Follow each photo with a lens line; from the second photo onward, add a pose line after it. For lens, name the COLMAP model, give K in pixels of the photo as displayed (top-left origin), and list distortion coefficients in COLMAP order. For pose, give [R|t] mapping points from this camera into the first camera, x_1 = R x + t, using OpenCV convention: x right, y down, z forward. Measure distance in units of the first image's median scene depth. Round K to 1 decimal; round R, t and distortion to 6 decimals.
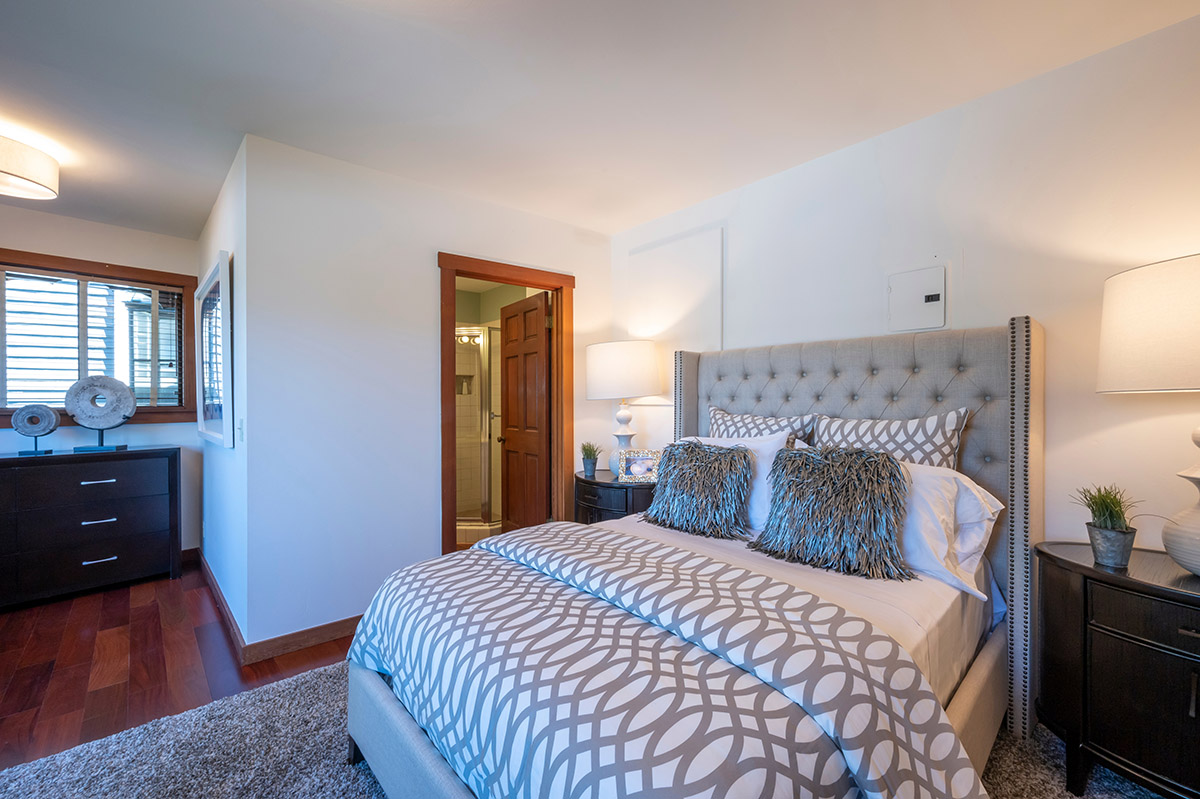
lens RADIAL K [[497.7, 0, 597.8], [0, 497.7, 400.0], [0, 0, 1]] dist [-0.000288, 0.000001]
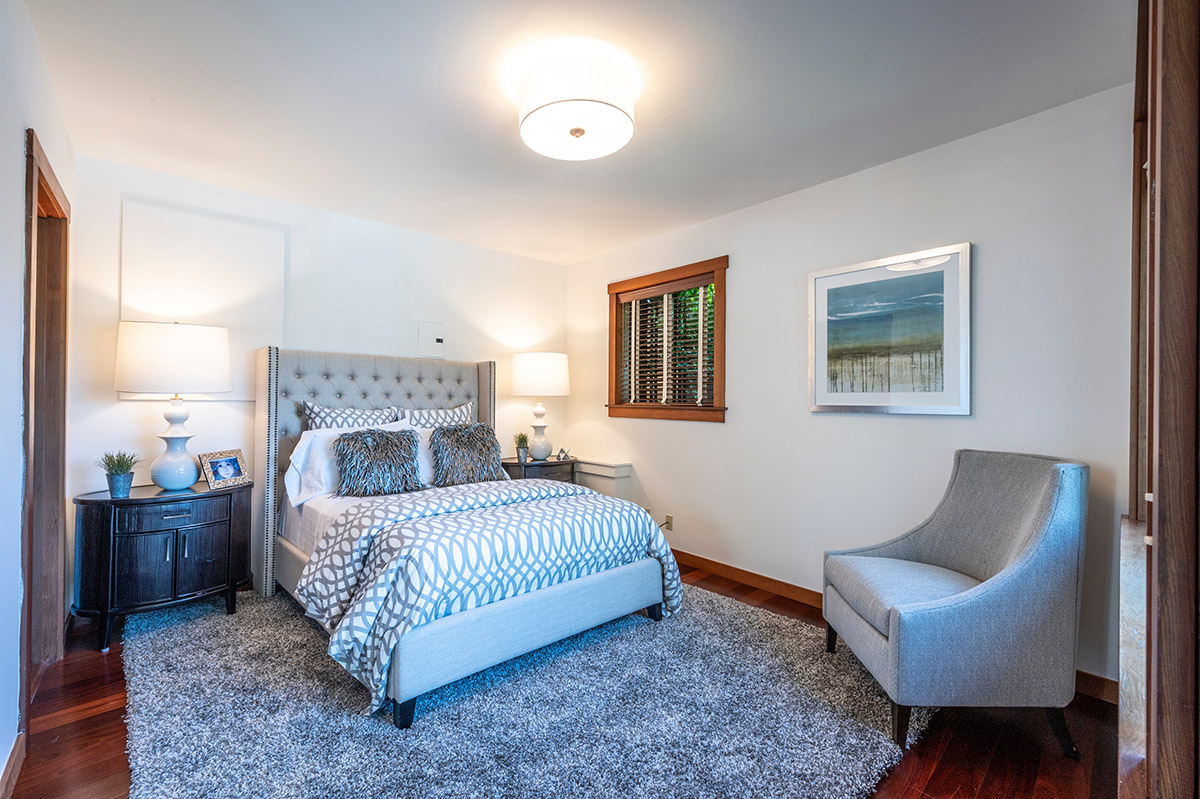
lens RADIAL K [[478.5, 0, 597.4], [0, 478.5, 400.7], [0, 0, 1]] dist [-0.000564, -0.000028]
pose [[0.011433, 0.005609, 0.999919, -0.898027], [-0.011442, 0.999920, -0.005478, 0.010655], [-0.999869, -0.011379, 0.011496, 0.365858]]
